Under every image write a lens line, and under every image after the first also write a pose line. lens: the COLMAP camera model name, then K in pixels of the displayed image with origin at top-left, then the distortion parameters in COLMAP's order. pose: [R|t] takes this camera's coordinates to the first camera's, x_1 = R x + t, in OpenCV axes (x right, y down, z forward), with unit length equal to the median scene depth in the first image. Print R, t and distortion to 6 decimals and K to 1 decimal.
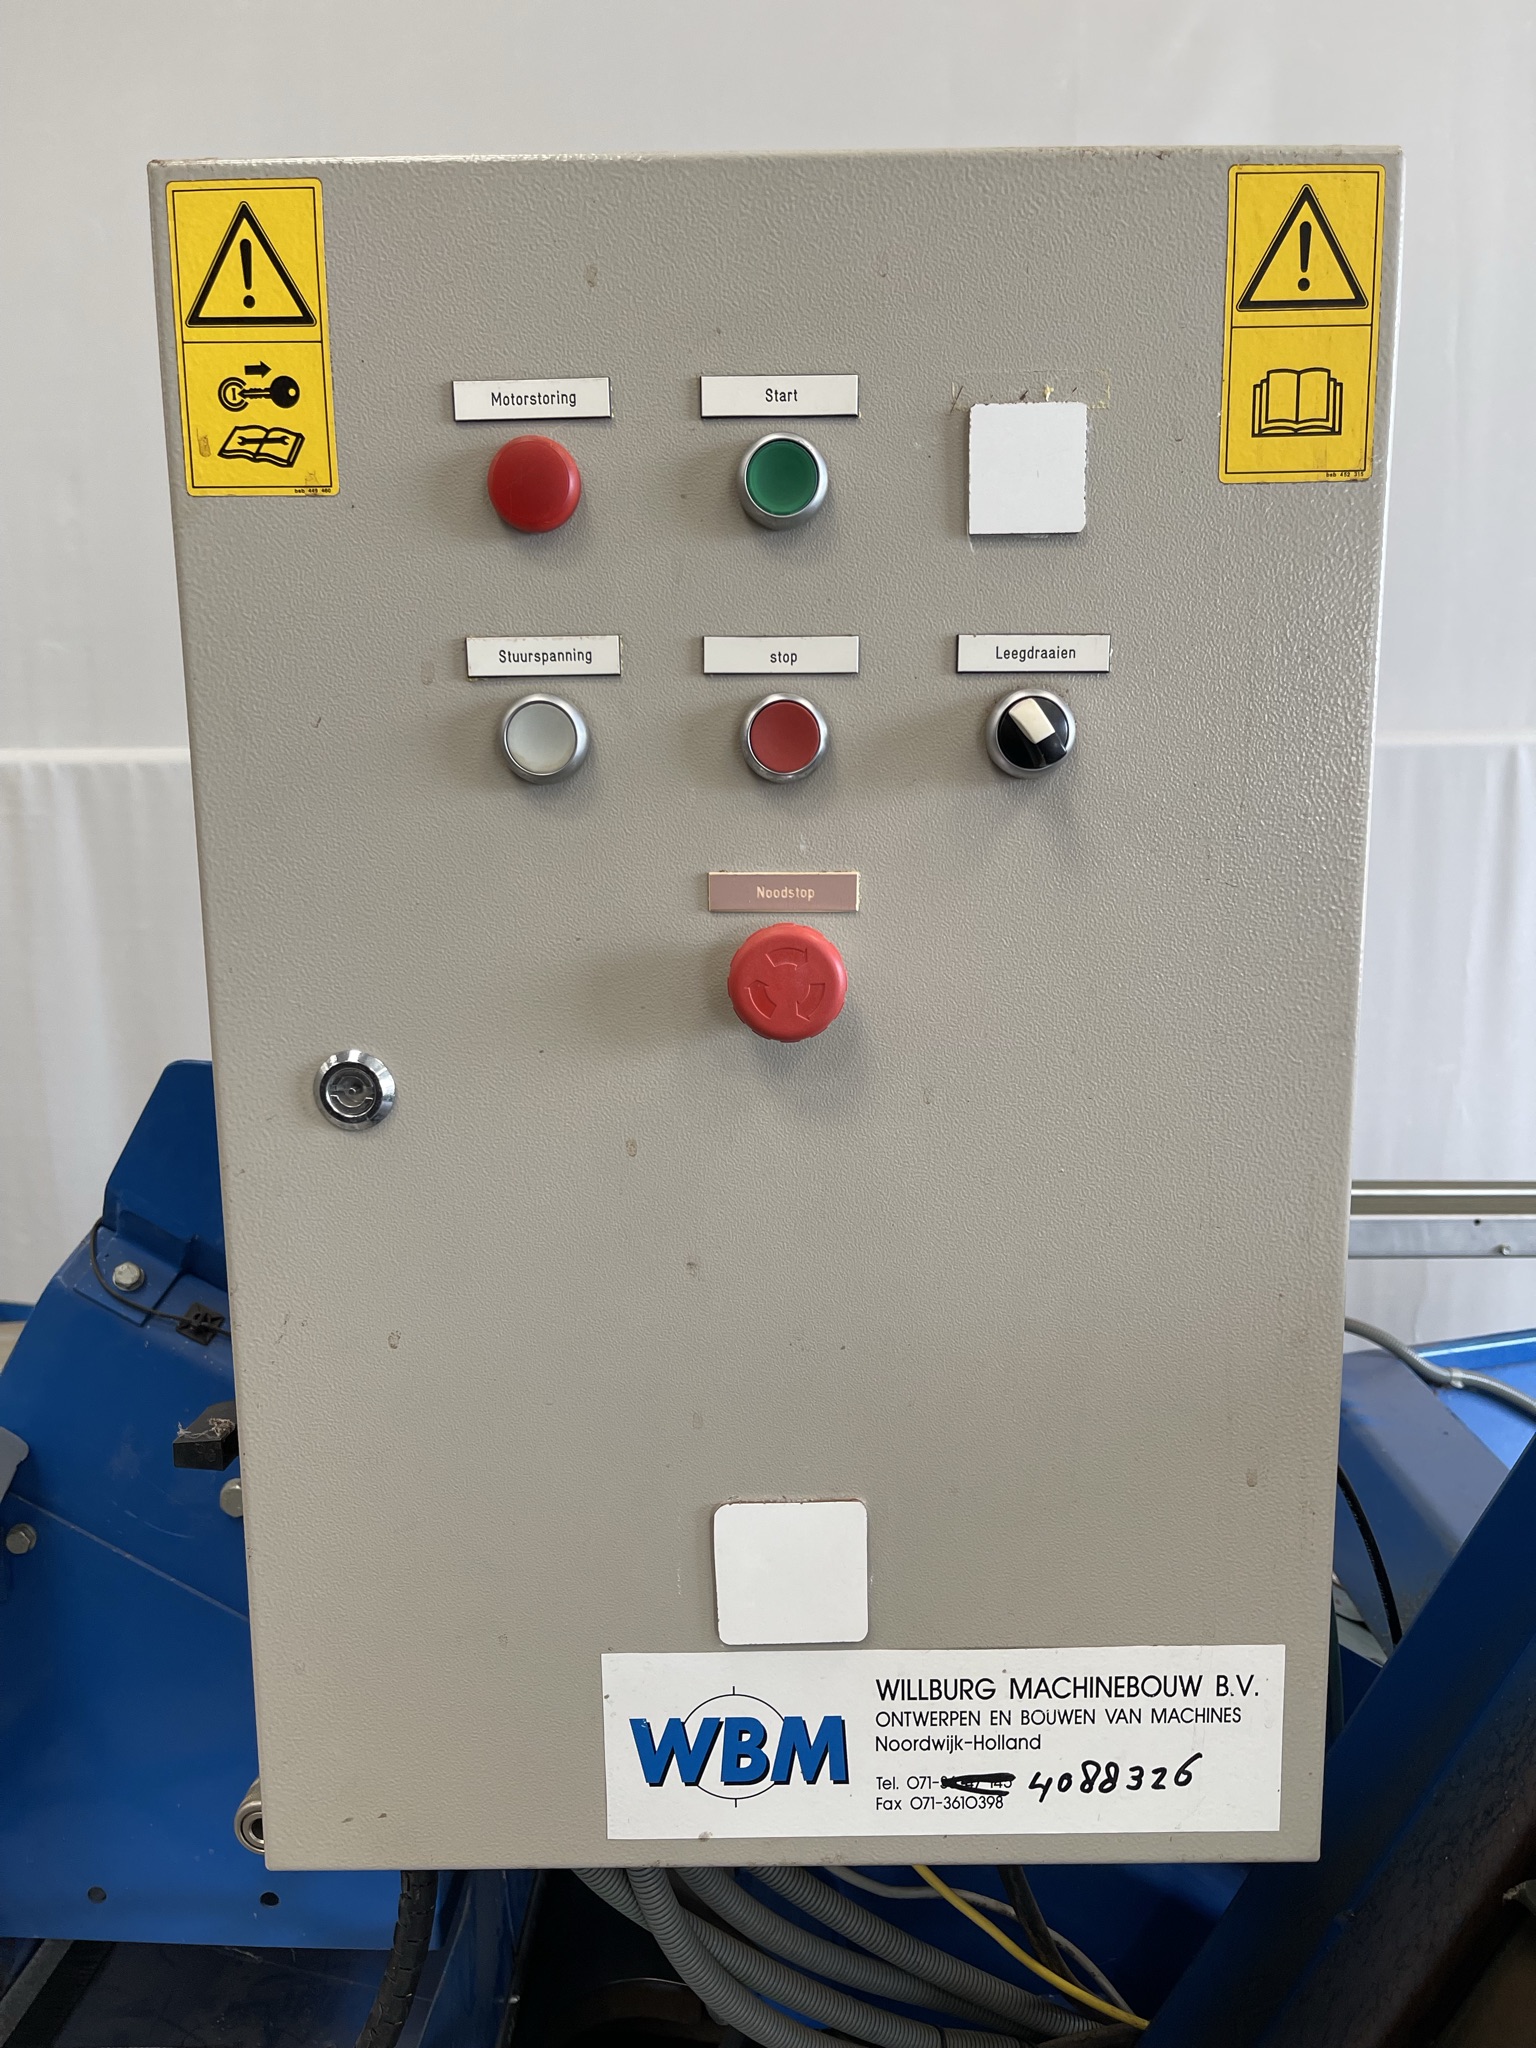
lens RADIAL K [[1581.4, 0, 774.7], [0, 1581.4, 1046.9], [0, 0, 1]] dist [0.057798, -0.082201]
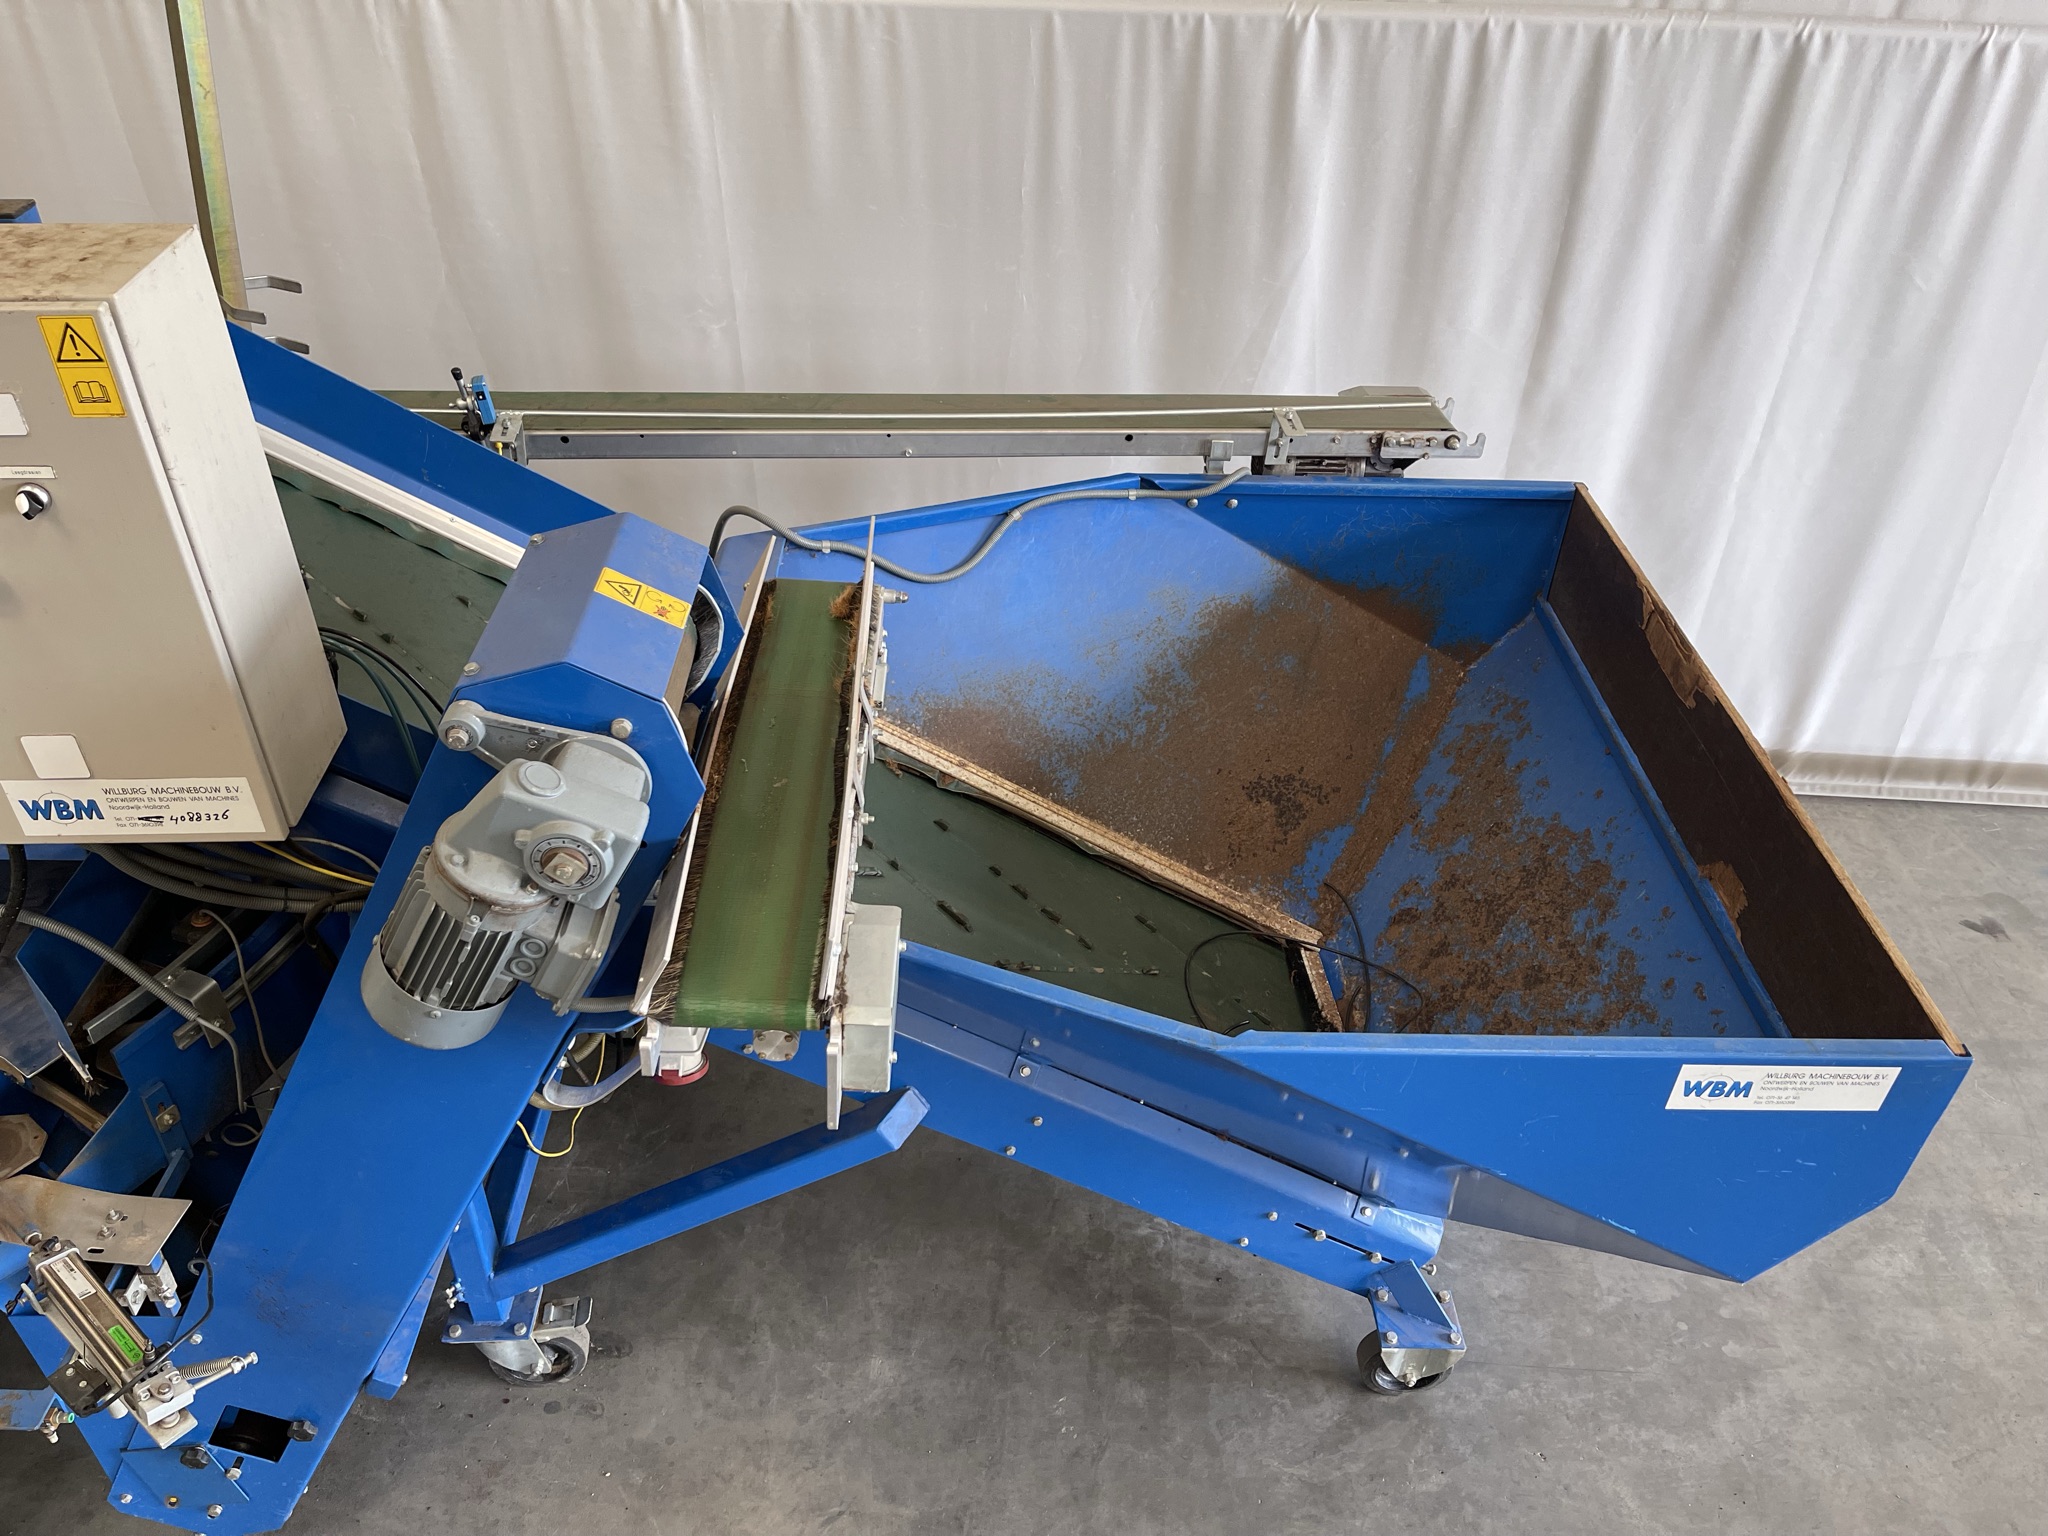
lens RADIAL K [[1581.4, 0, 1029.6], [0, 1581.4, 771.6], [0, 0, 1]] dist [0.057798, -0.082201]
pose [[0.998401, -0.001231, 0.056520, 1.551015], [-0.025055, 0.886581, 0.461895, -0.985191], [-0.050679, -0.462573, 0.885132, -1.590546]]
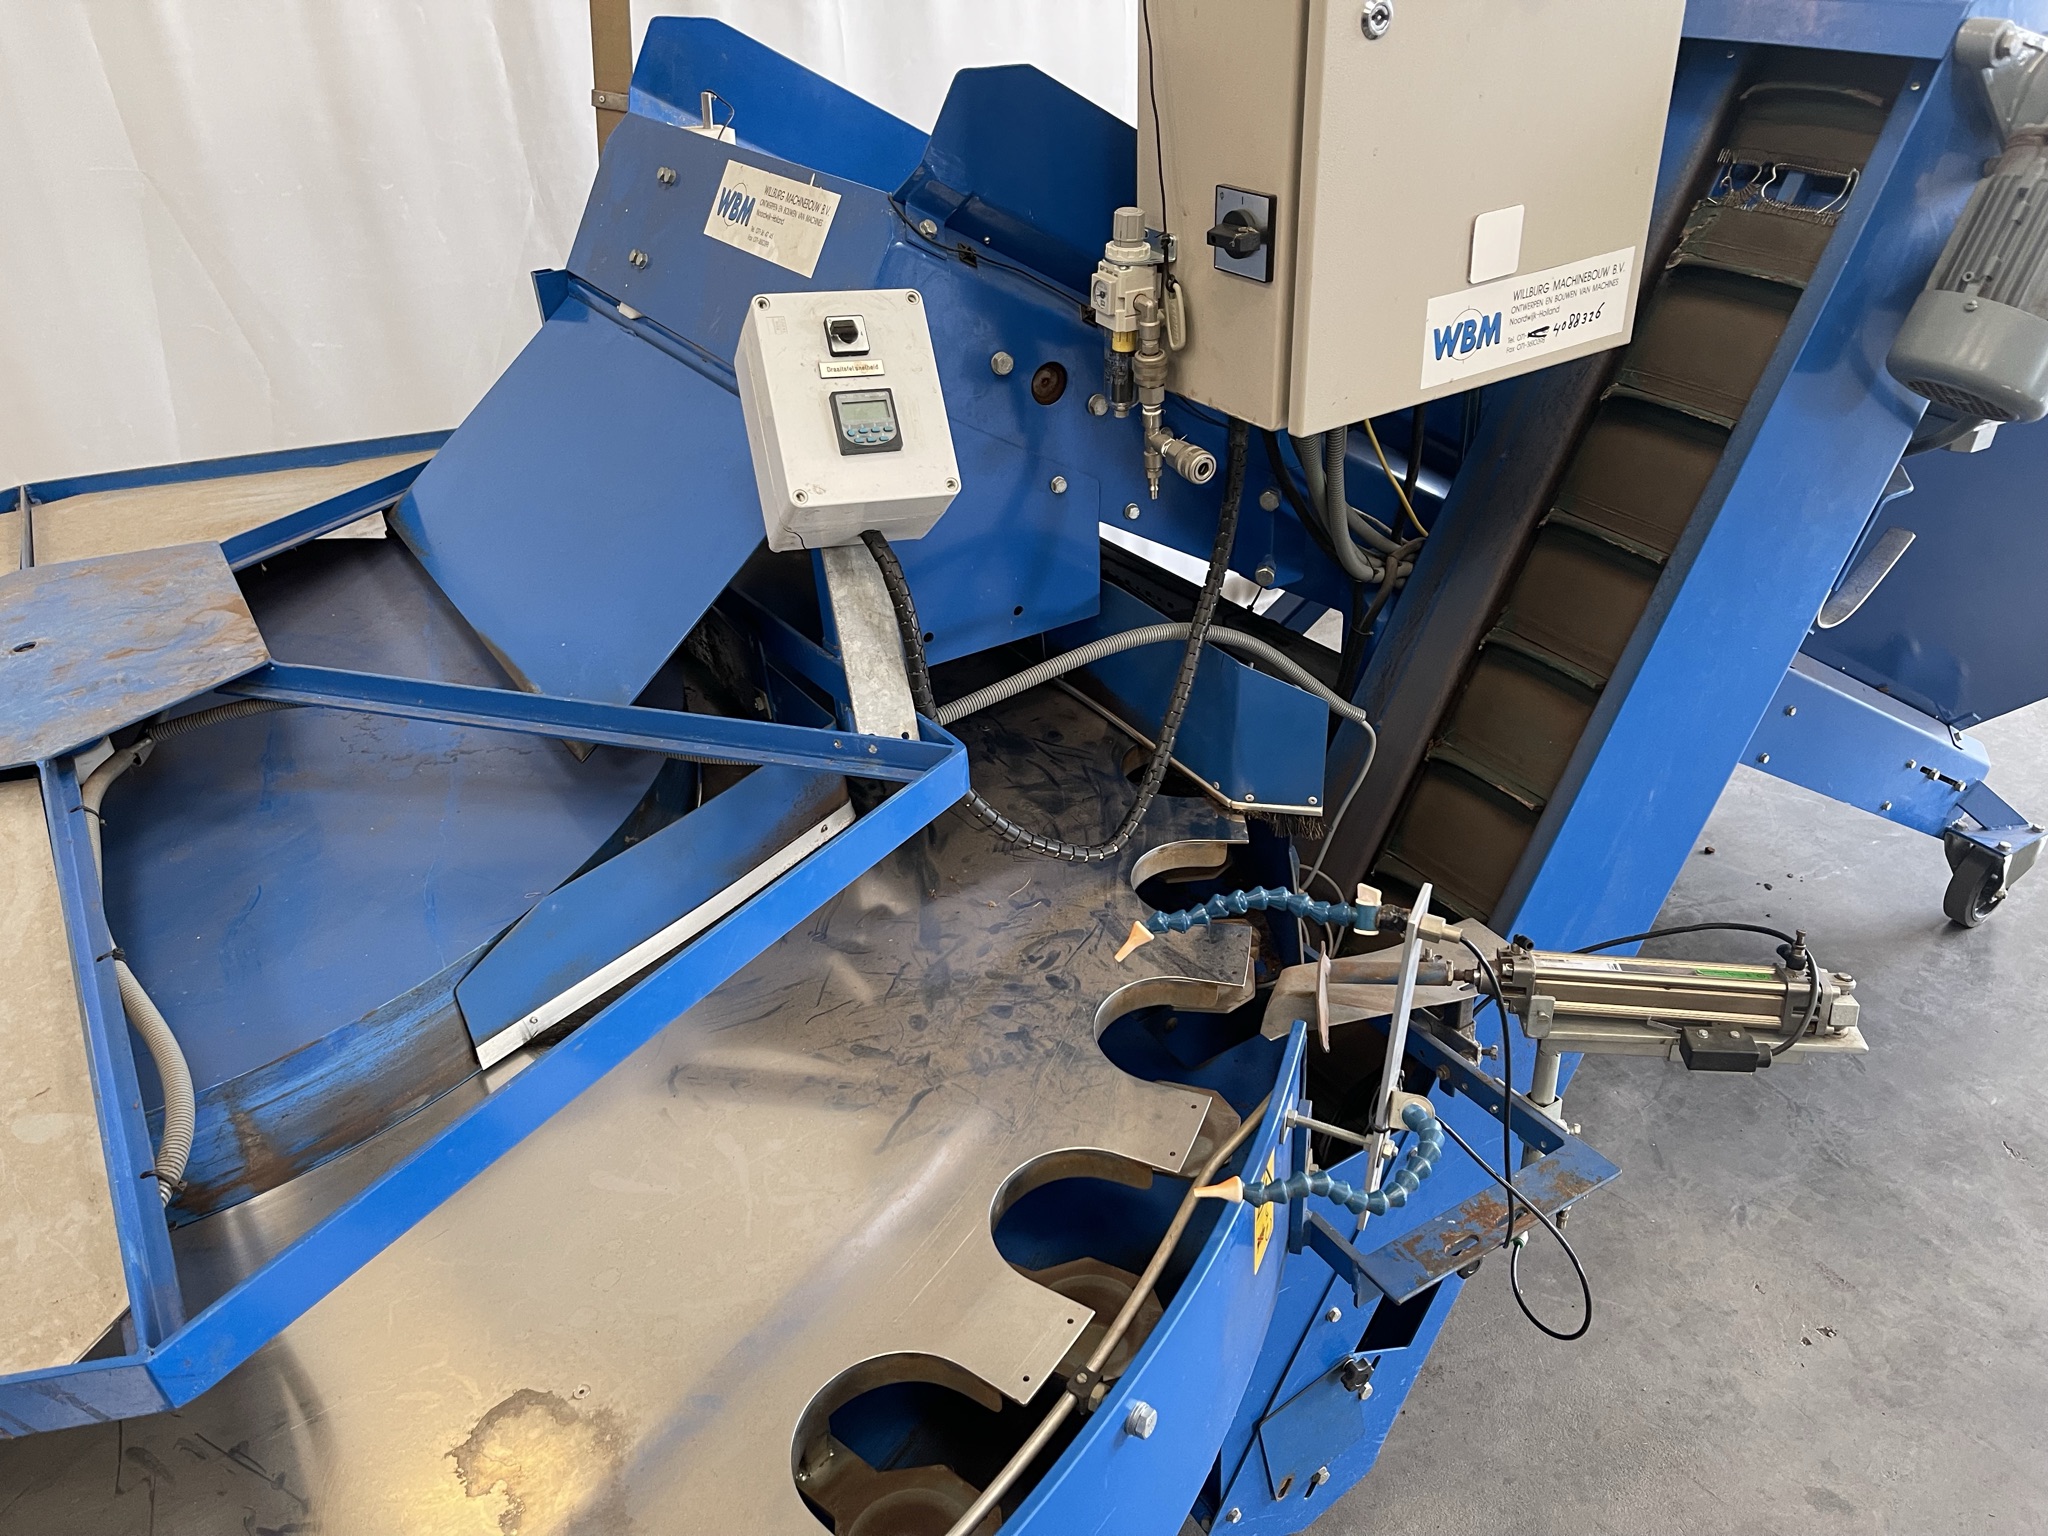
lens RADIAL K [[1581.4, 0, 1029.8], [0, 1581.4, 754.6], [0, 0, 1]] dist [0.057798, -0.082201]
pose [[0.832185, -0.298076, 0.467568, -1.758069], [0.121039, 0.920542, 0.371420, 0.077892], [-0.541127, -0.252496, 0.802139, -0.610163]]
